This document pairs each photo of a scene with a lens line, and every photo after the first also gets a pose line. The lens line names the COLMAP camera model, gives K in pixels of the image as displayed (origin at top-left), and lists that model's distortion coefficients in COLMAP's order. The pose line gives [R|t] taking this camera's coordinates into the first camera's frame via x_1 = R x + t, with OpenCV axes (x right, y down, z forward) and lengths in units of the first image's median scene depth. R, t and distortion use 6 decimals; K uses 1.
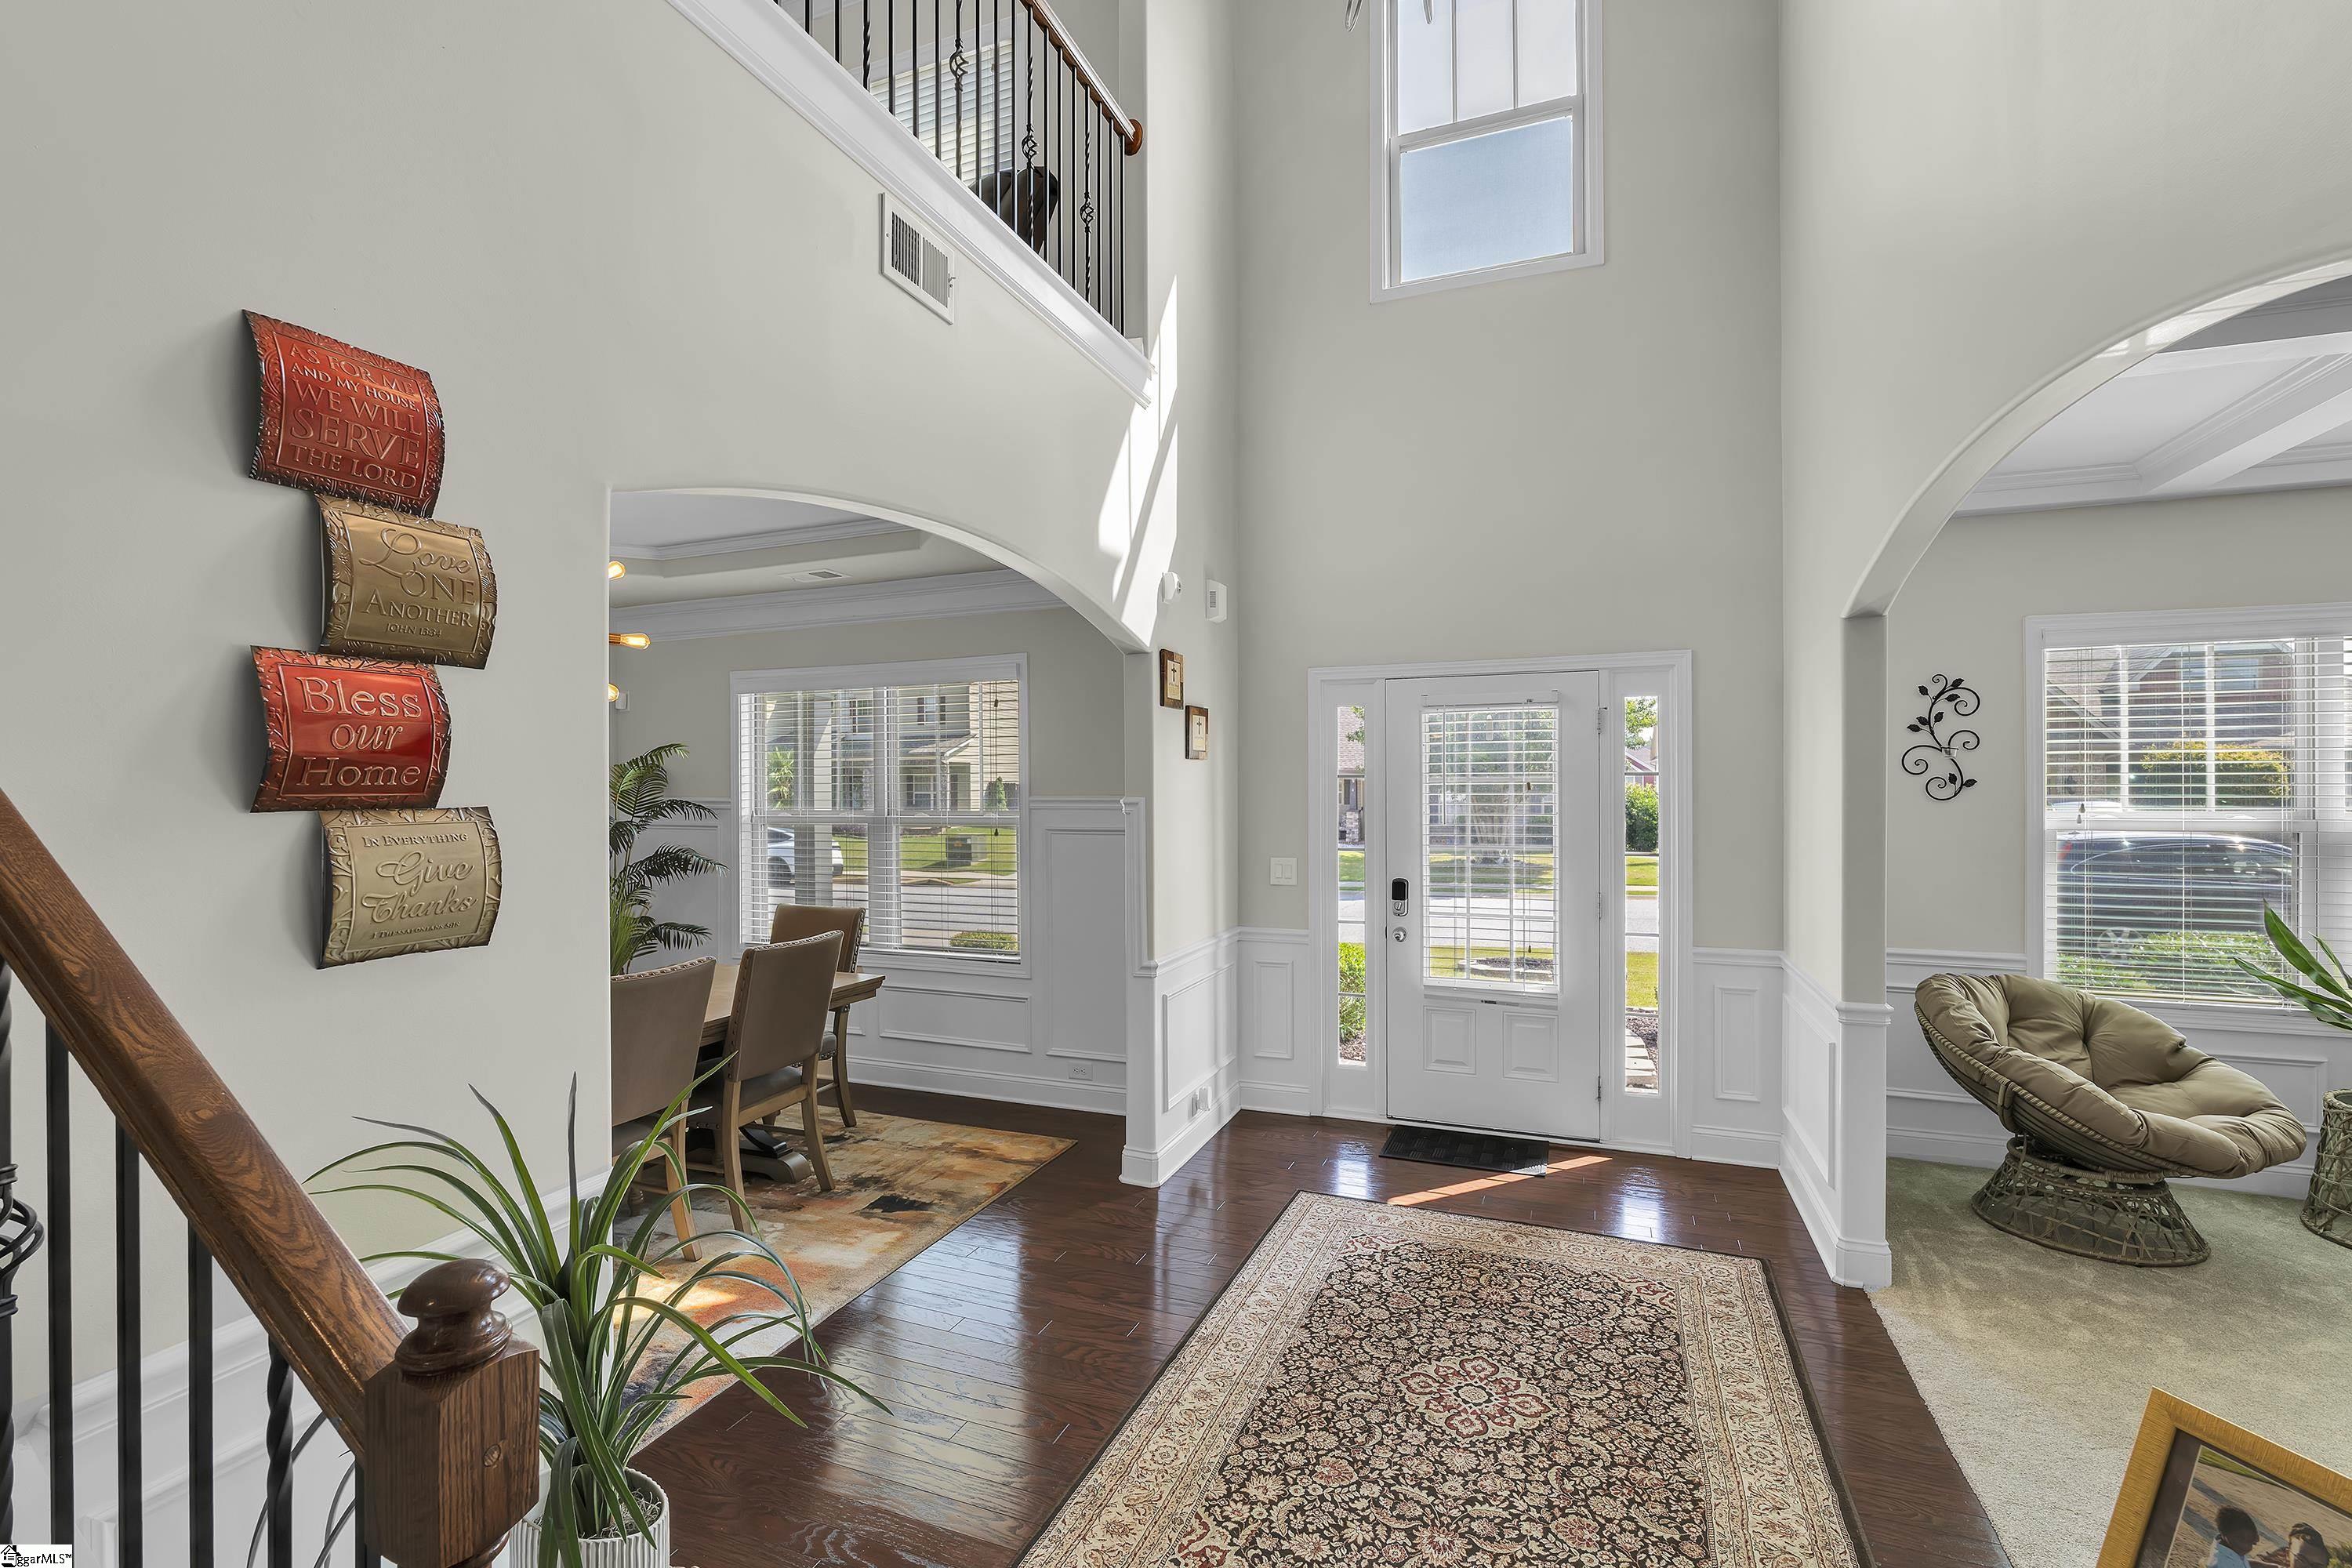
lens RADIAL K [[1020.8, 0, 1175.1], [0, 1020.8, 787.8], [0, 0, 1]] dist [-0.000639, -0.001207]
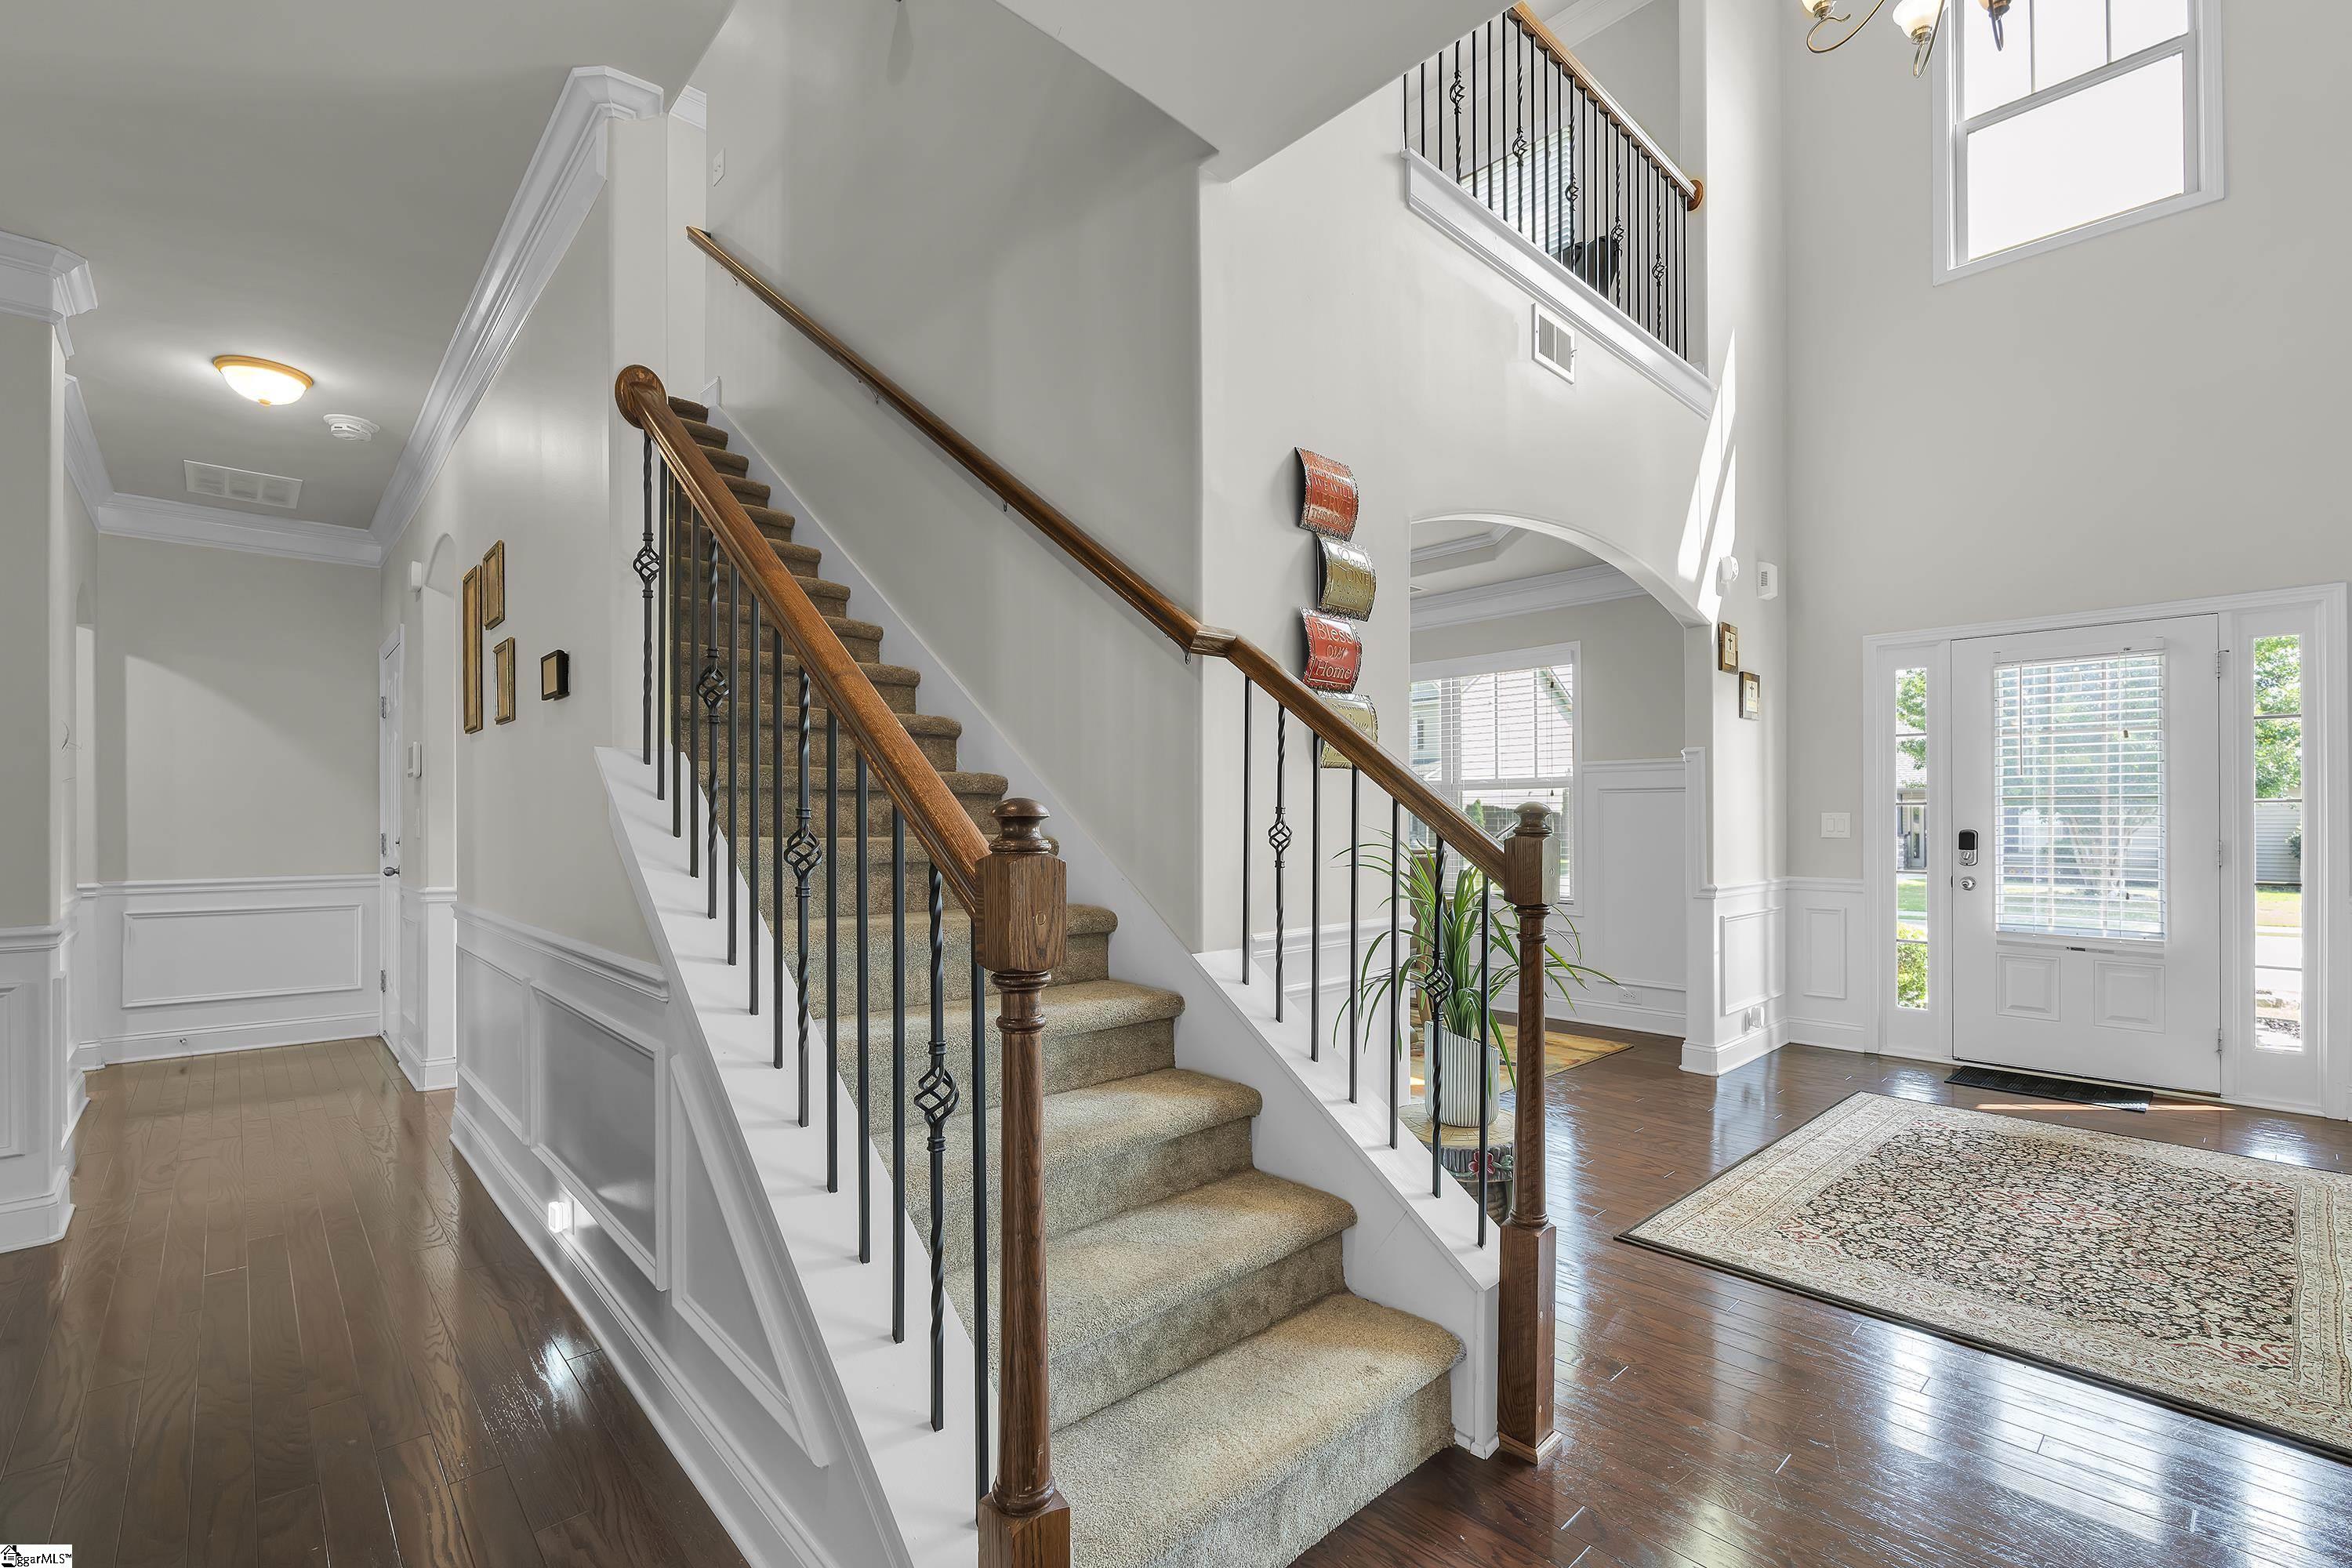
lens RADIAL K [[1020.8, 0, 1182.8], [0, 1020.8, 815.1], [0, 0, 1]] dist [-0.000639, -0.001207]
pose [[0.907014, 0.002509, -0.421092, -0.082834], [-0.006216, 0.999953, -0.007432, 0.104361], [0.421054, 0.009358, 0.906987, -0.341182]]
